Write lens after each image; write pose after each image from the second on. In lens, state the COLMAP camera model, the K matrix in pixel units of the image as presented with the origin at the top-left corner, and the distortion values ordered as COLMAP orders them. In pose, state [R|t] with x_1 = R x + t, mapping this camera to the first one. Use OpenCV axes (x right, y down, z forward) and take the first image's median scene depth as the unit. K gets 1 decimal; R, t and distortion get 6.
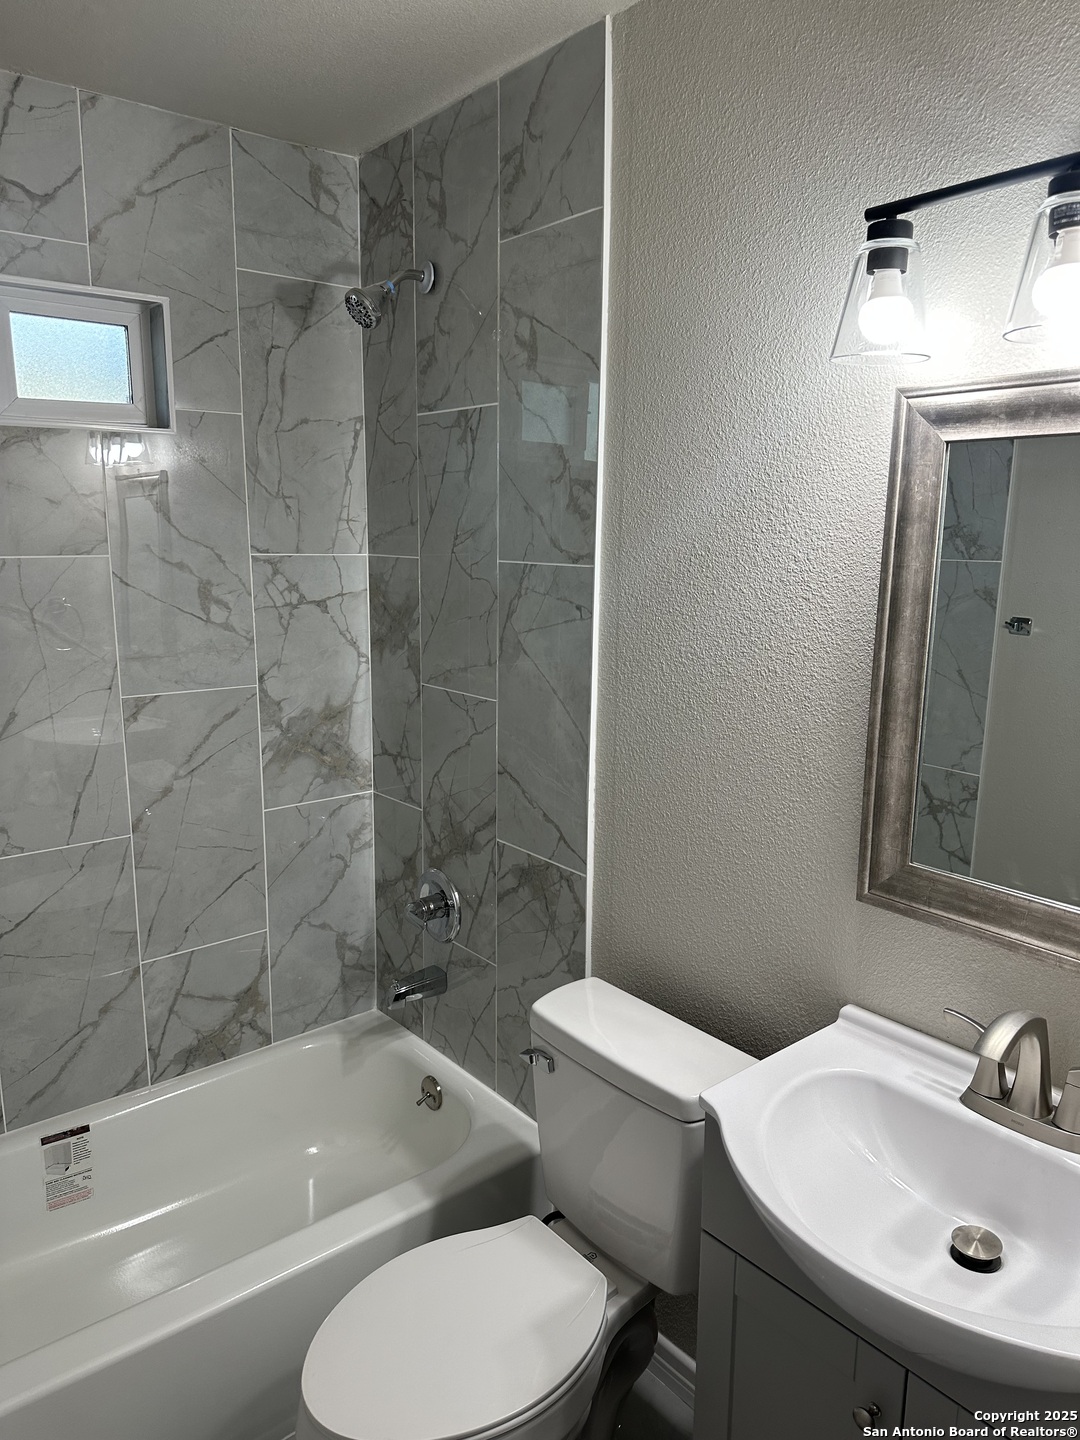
lens RADIAL K [[997.1, 0, 548.2], [0, 997.1, 714.7], [0, 0, 1]] dist [0.138558, -0.238817]
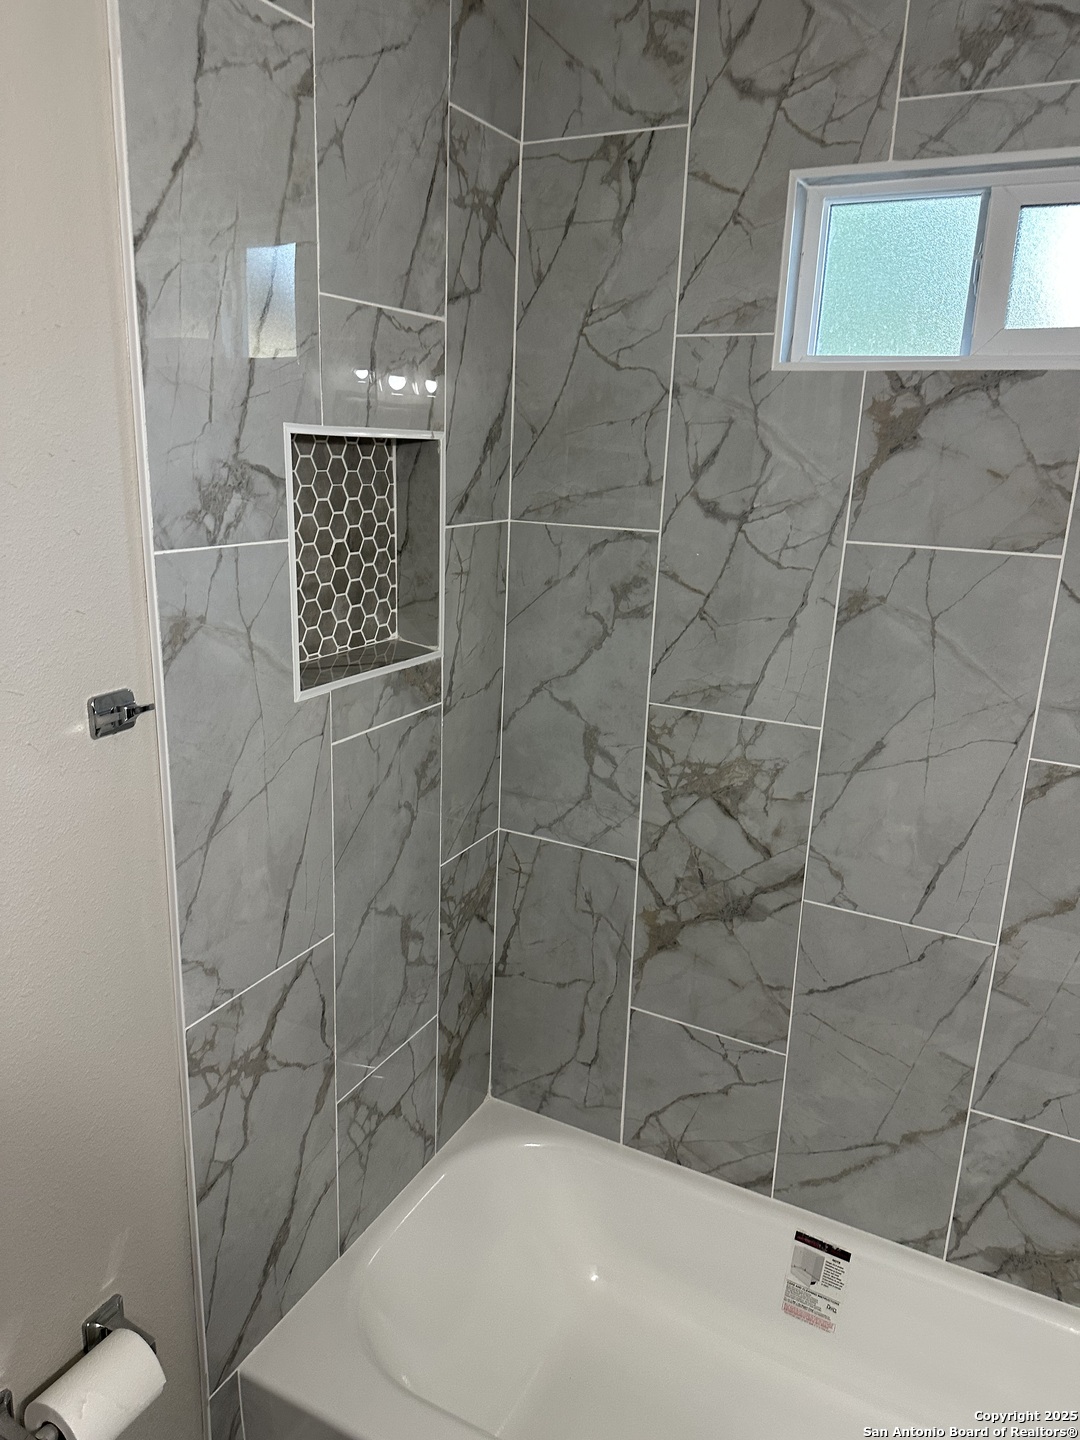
lens RADIAL K [[1010.2, 0, 537.2], [0, 1010.2, 713.5], [0, 0, 1]] dist [0.072685, -0.111041]
pose [[0.384221, 0.249007, -0.889028, 0.061682], [-0.194394, 0.963174, 0.185761, -0.105778], [0.902544, 0.101448, 0.418477, 0.378585]]
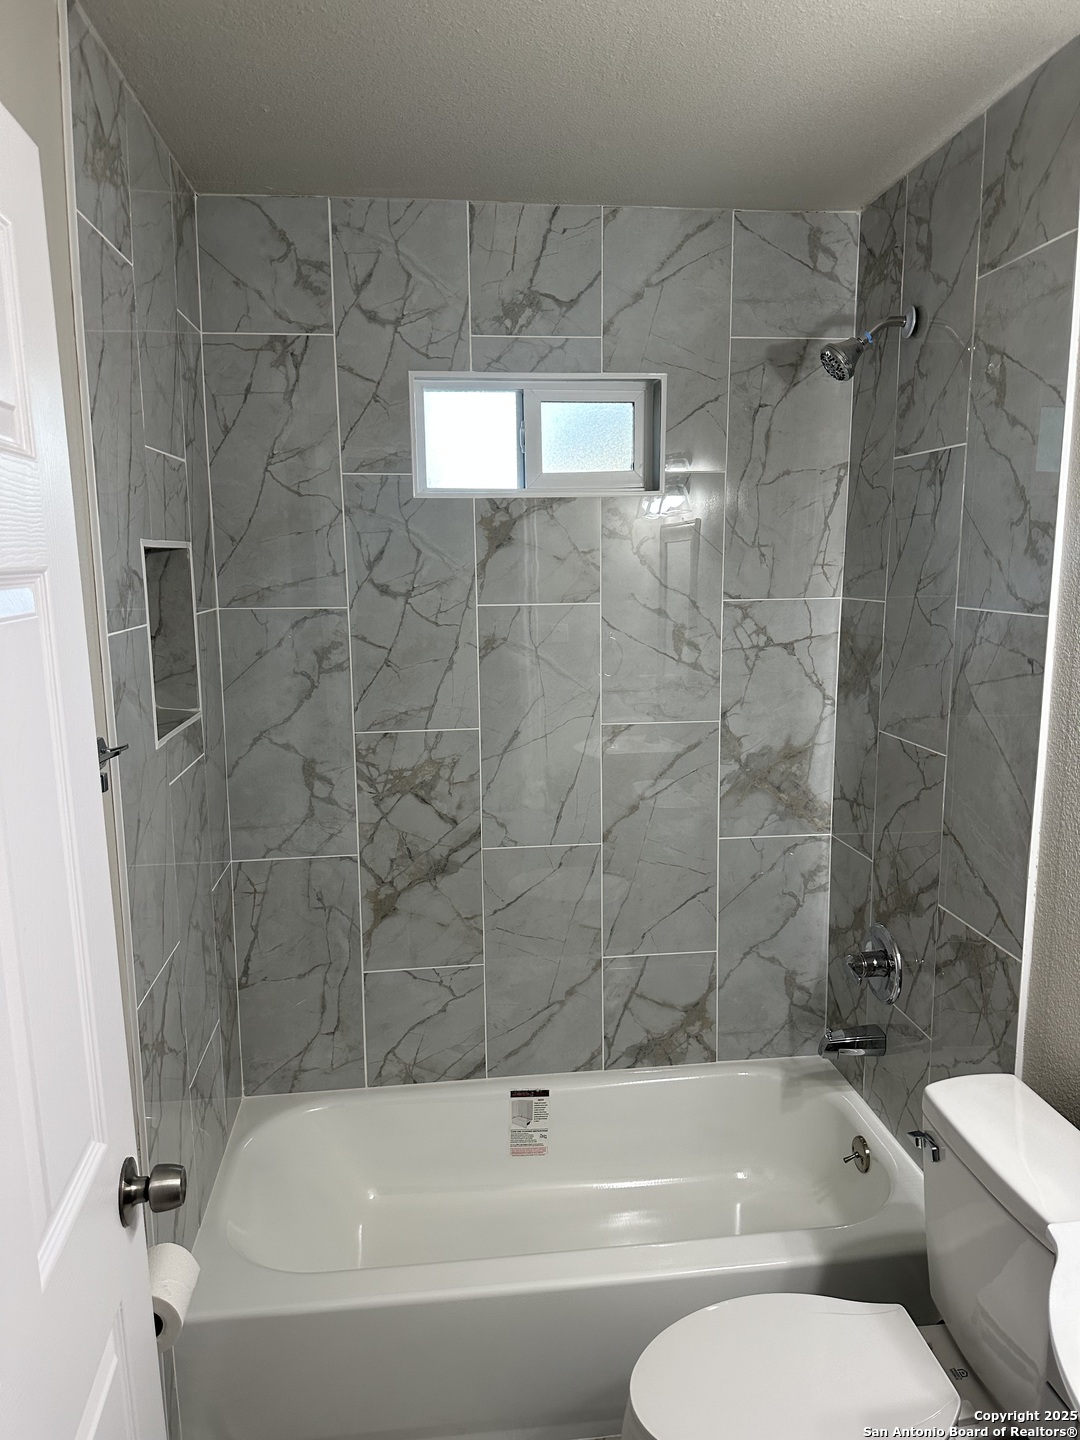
lens RADIAL K [[1005.8, 0, 544.9], [0, 1005.8, 706.8], [0, 0, 1]] dist [0.099855, -0.125790]
pose [[0.843664, 0.062908, -0.533173, 0.129760], [-0.081702, 0.996588, -0.011697, -0.016988], [0.530618, 0.053430, 0.845925, -0.007768]]
